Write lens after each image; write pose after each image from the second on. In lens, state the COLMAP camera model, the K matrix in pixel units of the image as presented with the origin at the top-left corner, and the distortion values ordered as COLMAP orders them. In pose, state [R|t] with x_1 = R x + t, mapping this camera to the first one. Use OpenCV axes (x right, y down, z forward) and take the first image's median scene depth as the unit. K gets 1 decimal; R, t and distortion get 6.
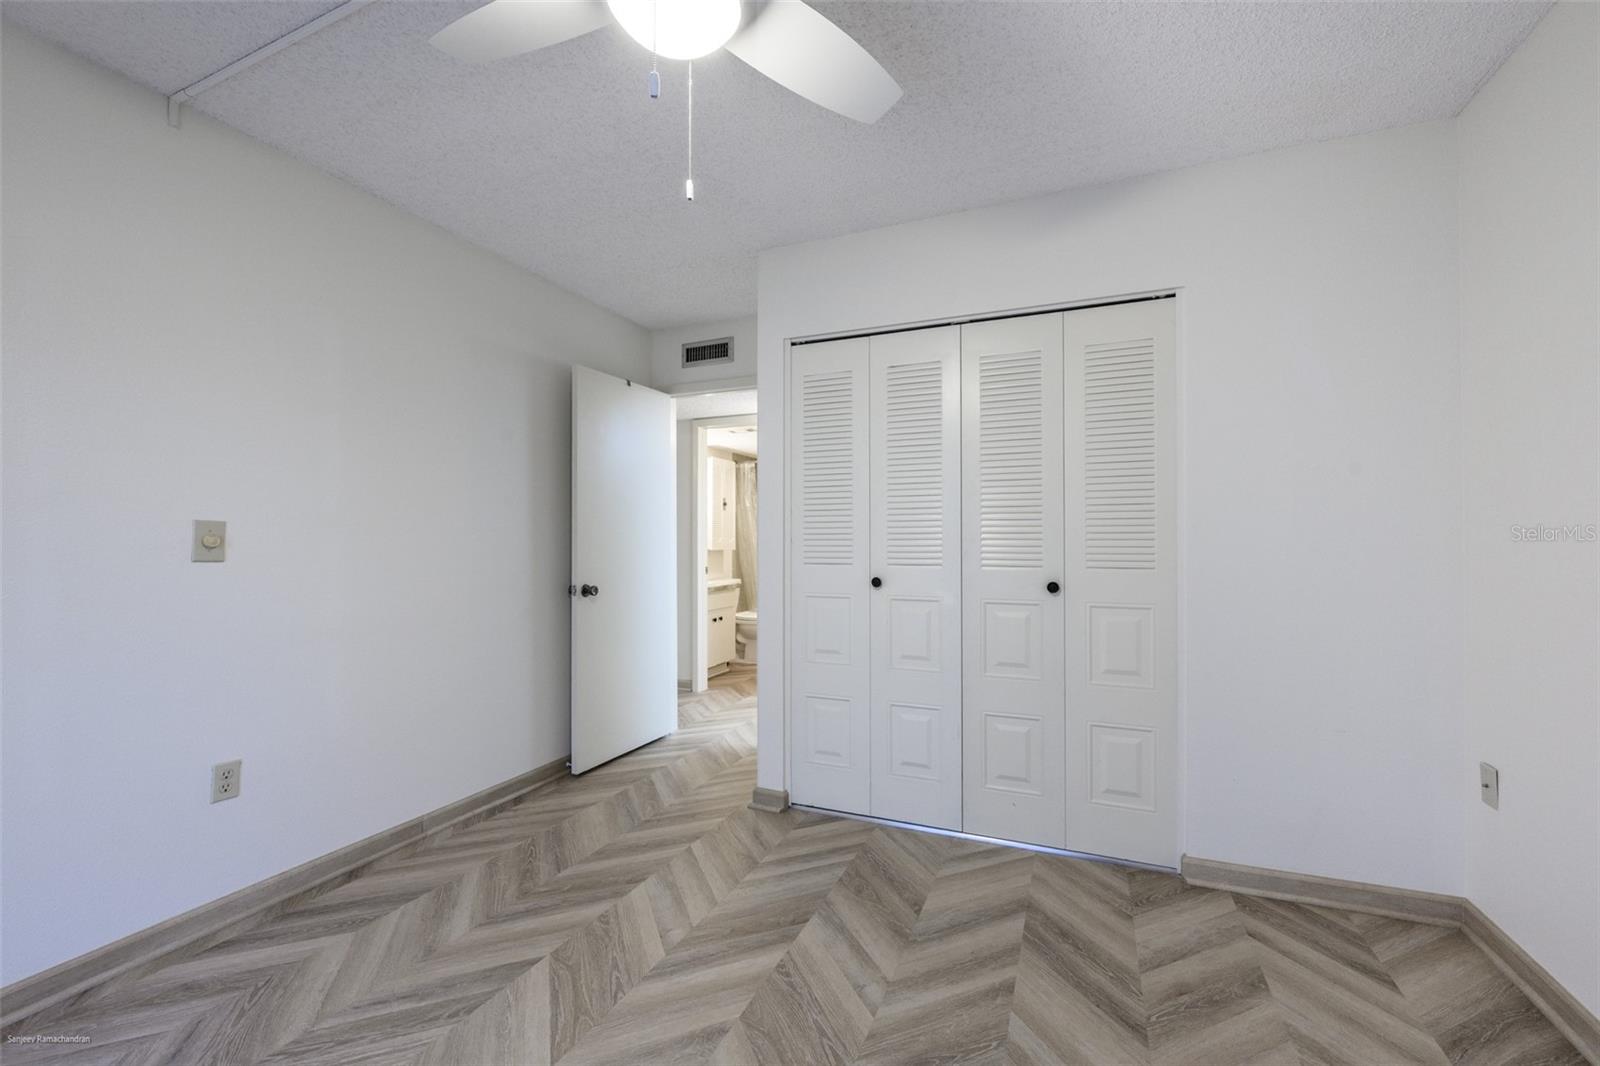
lens RADIAL K [[631.3, 0, 800.0], [0, 631.3, 533.0], [0, 0, 1]] dist [-0.003095, -0.000217]
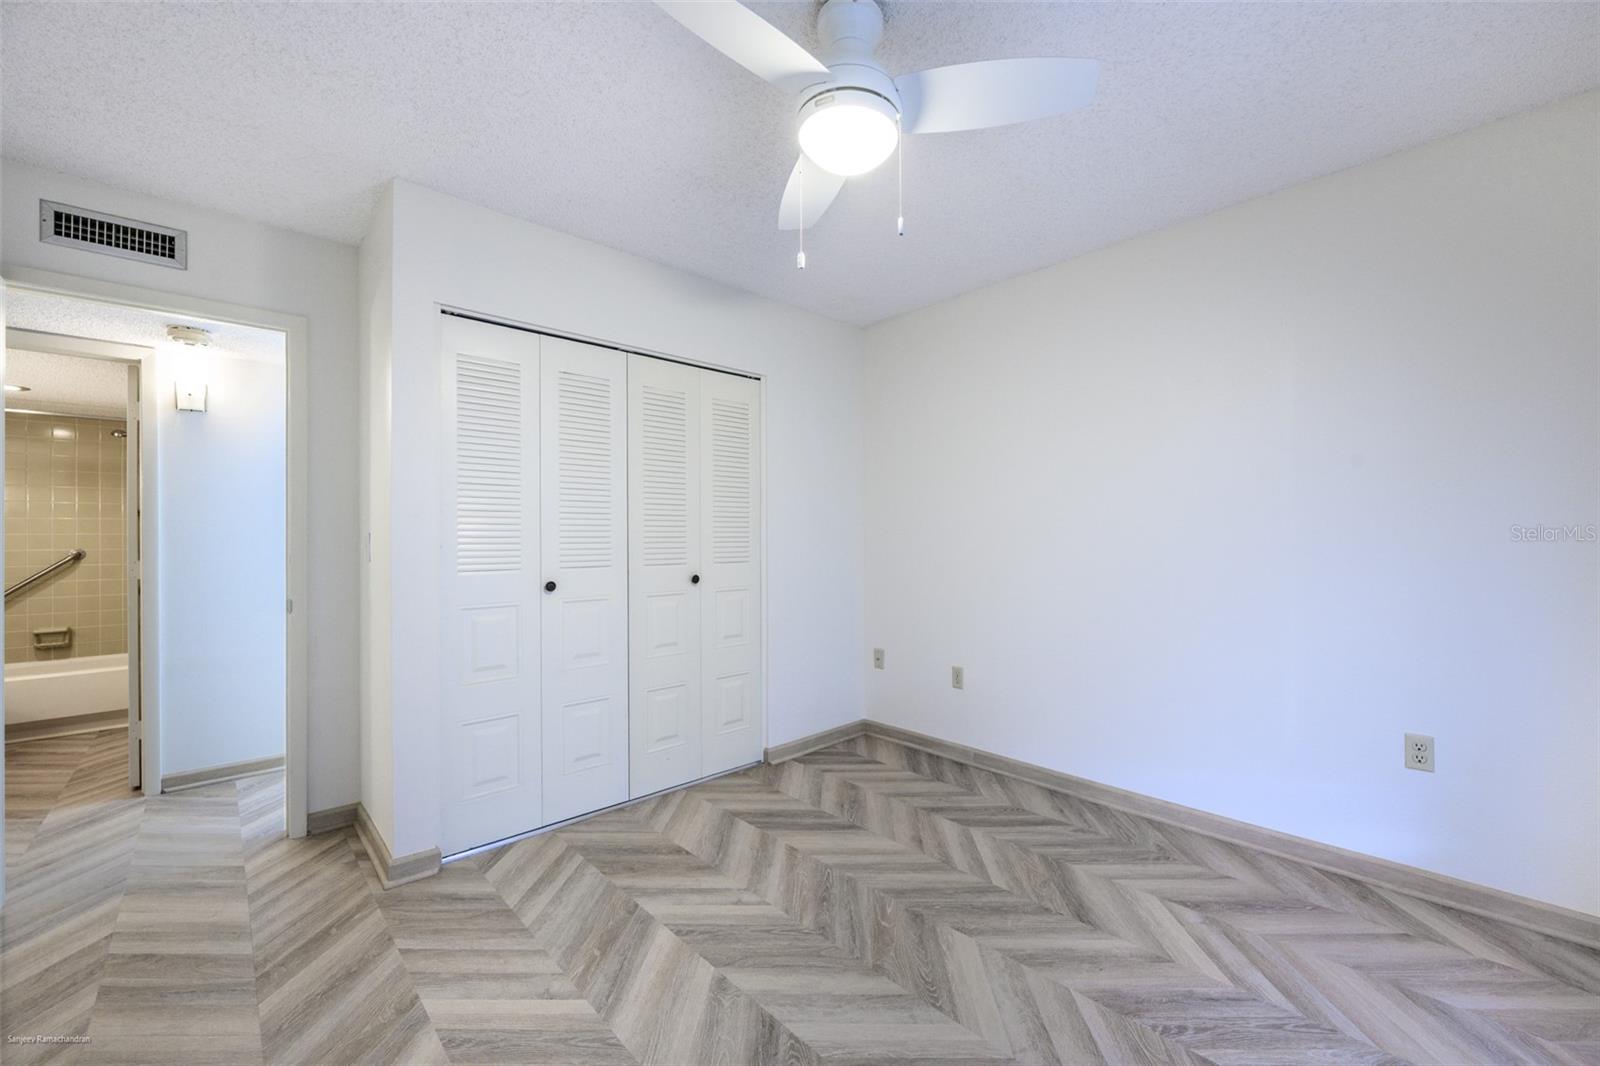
lens RADIAL K [[638.2, 0, 802.4], [0, 638.2, 536.7], [0, 0, 1]] dist [-0.002975, -0.000238]
pose [[0.423289, 0.003324, 0.905988, -0.790446], [-0.002362, 0.999994, -0.002565, 0.002163], [-0.905991, -0.001054, 0.423295, 0.281909]]
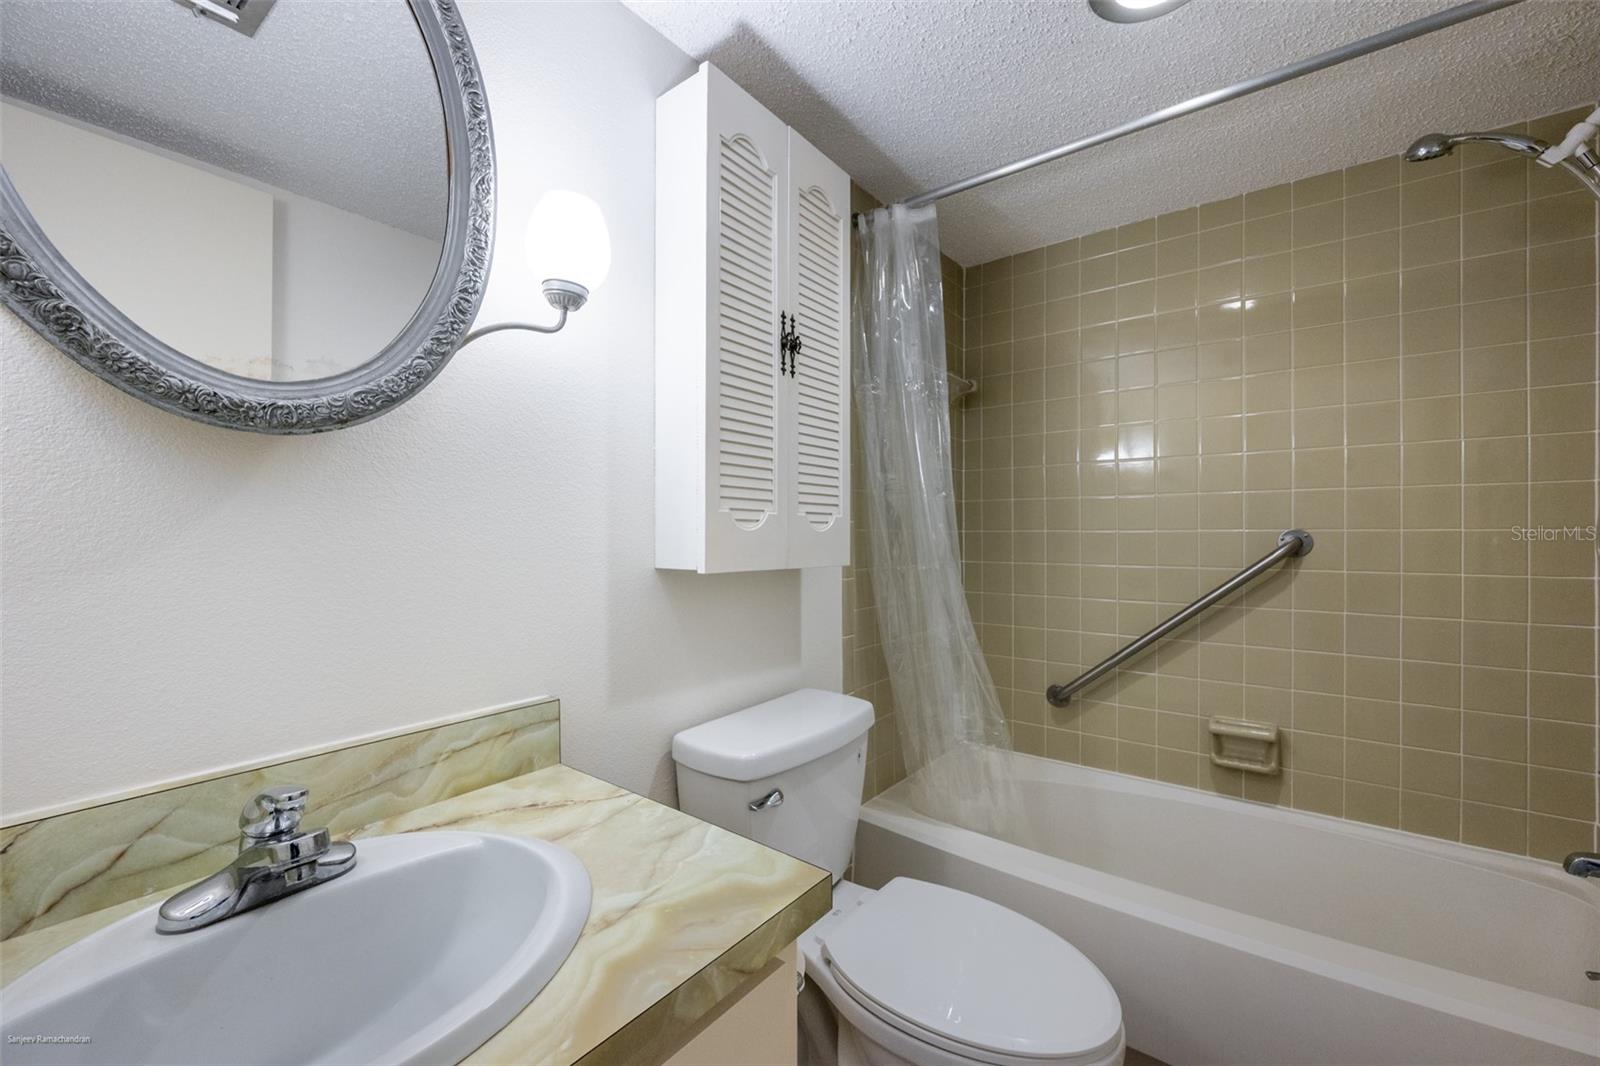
lens RADIAL K [[662.0, 0, 805.3], [0, 662.0, 535.7], [0, 0, 1]] dist [-0.001728, -0.000144]
pose [[0.974340, 0.001397, -0.225075, -0.235190], [0.000597, 0.999961, 0.008793, 0.051371], [0.225079, -0.008701, 0.974302, 2.758877]]
